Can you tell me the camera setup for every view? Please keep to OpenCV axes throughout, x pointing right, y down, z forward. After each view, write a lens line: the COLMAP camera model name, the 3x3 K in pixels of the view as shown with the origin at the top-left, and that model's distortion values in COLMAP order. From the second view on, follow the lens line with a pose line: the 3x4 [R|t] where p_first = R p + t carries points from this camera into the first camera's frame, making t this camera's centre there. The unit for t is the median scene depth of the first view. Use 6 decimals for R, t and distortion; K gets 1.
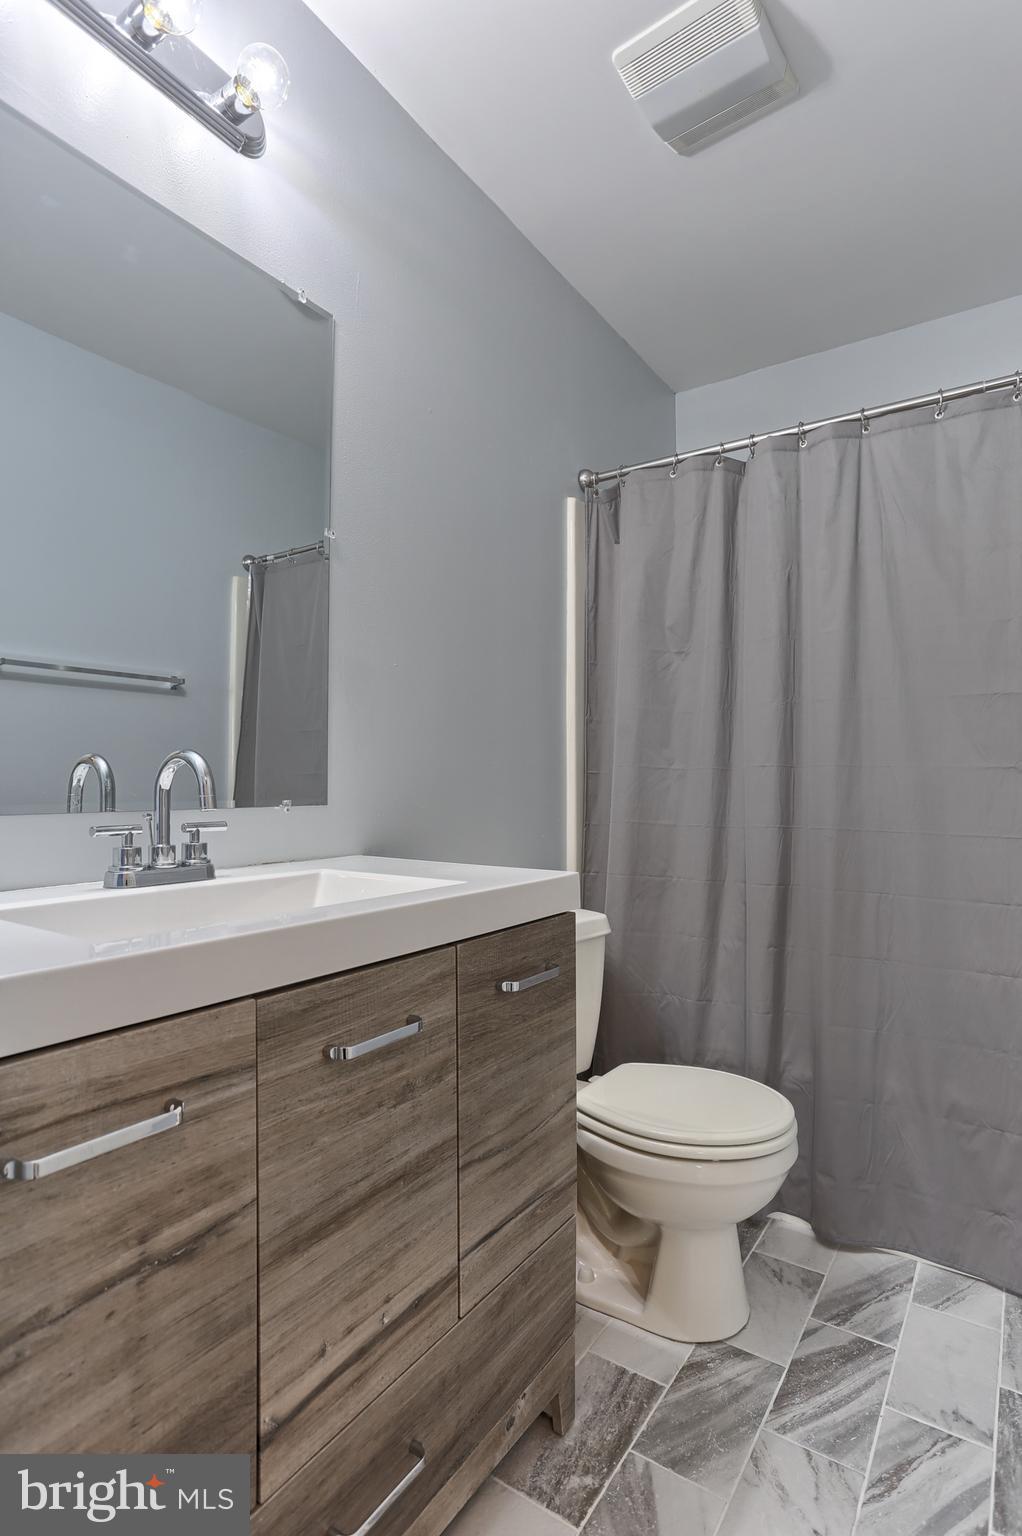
lens RADIAL K [[812.2, 0, 439.3], [0, 812.2, 778.0], [0, 0, 1]] dist [-0.041297, 0.024788]
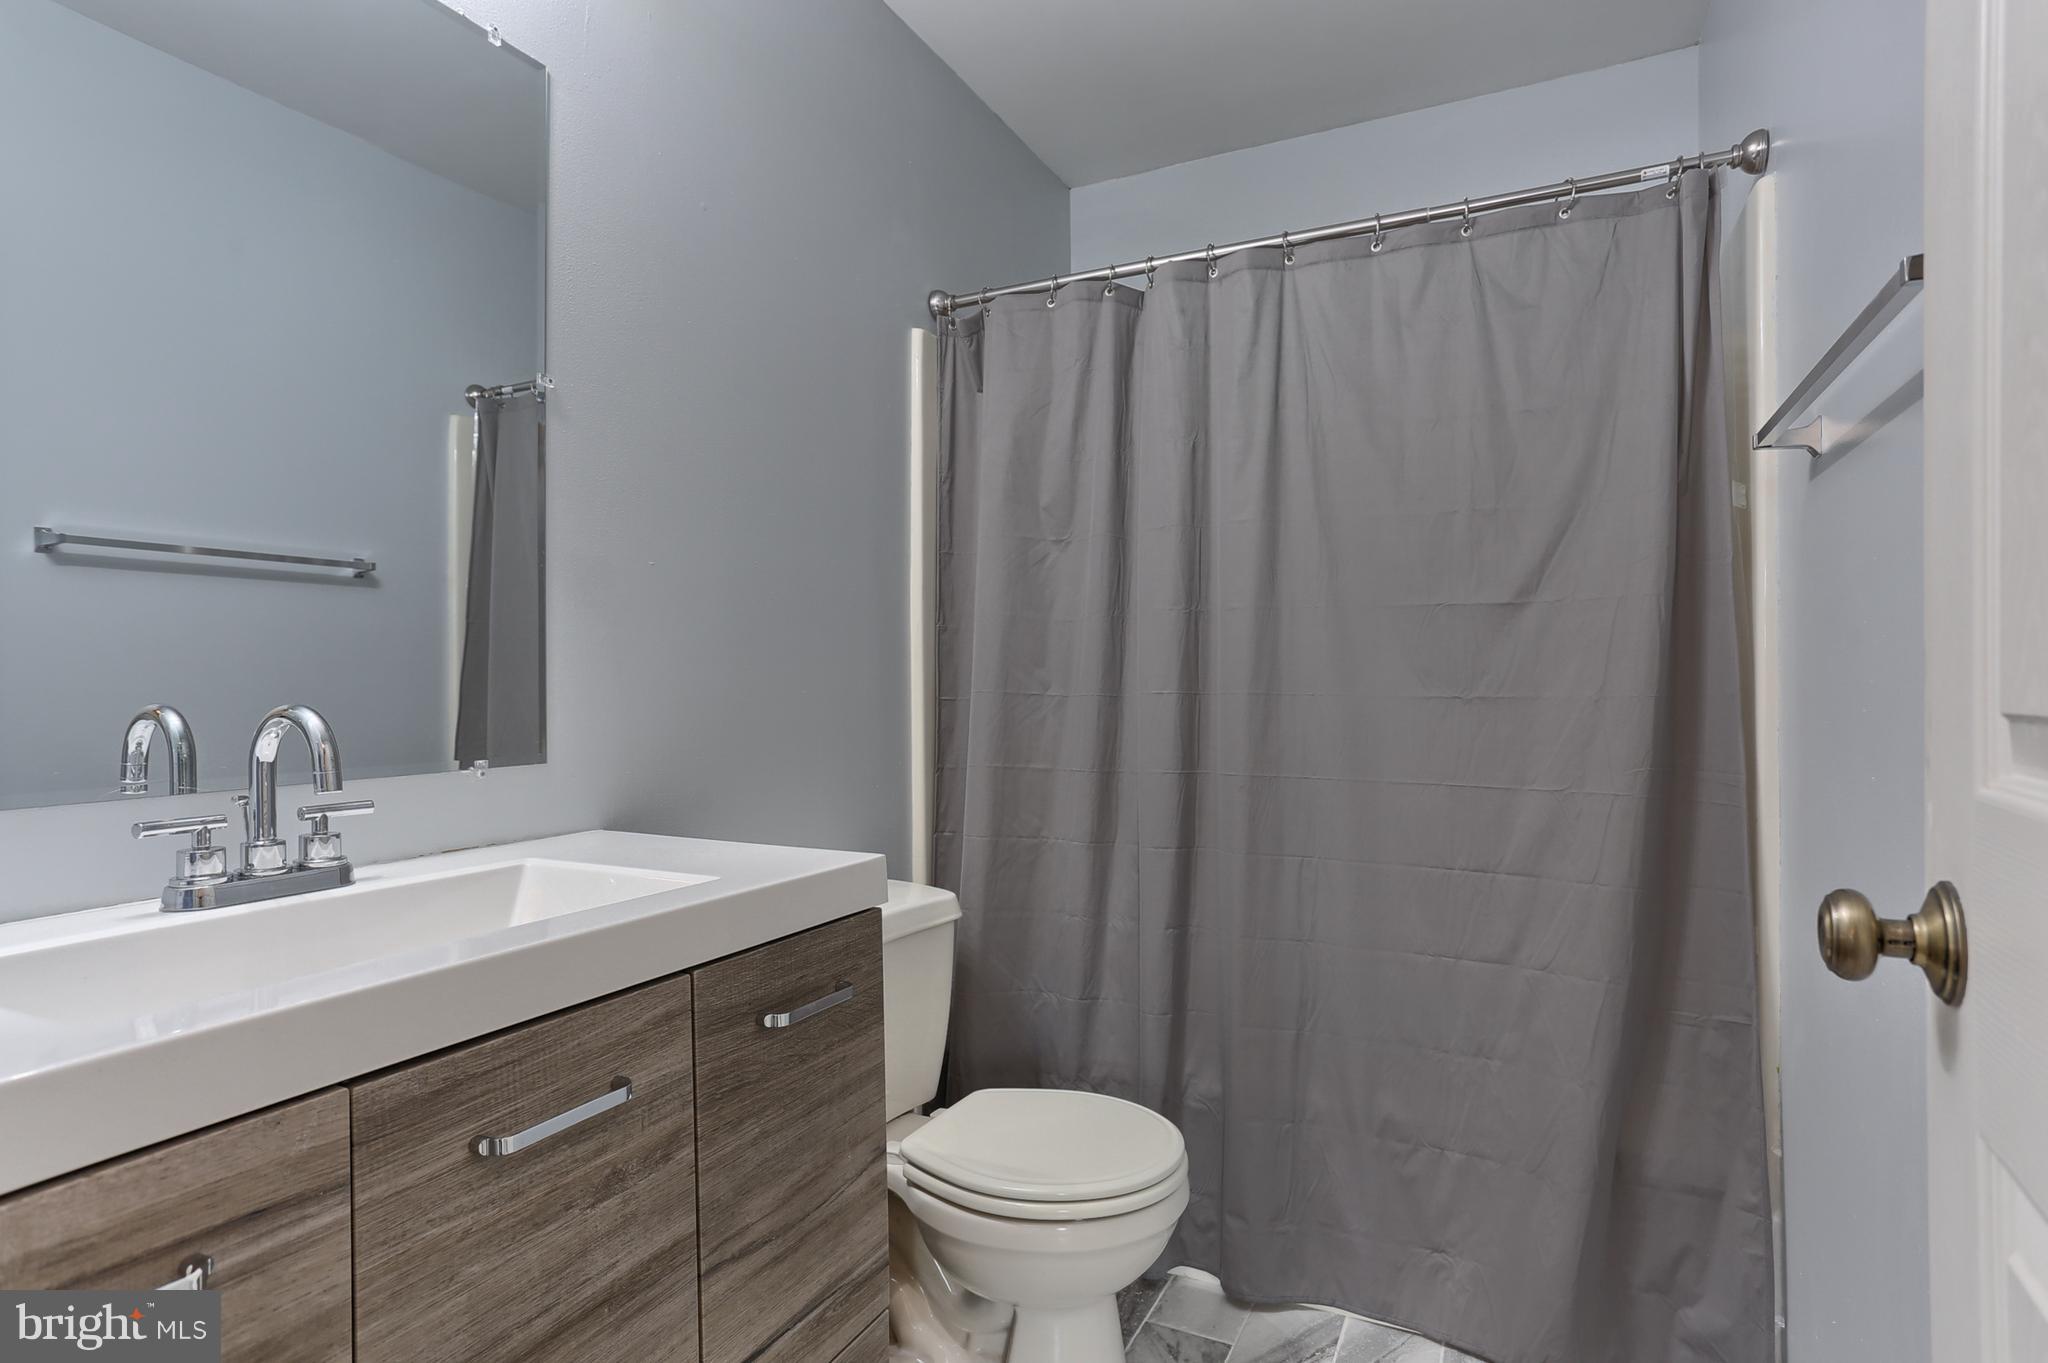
lens RADIAL K [[1083.0, 0, 1025.7], [0, 1083.0, 667.1], [0, 0, 1]] dist [-0.021138, 0.015366]
pose [[0.988846, -0.004596, 0.148870, 0.130251], [0.001631, 0.999798, 0.020032, -0.065643], [-0.148932, -0.019566, 0.988654, -0.000618]]
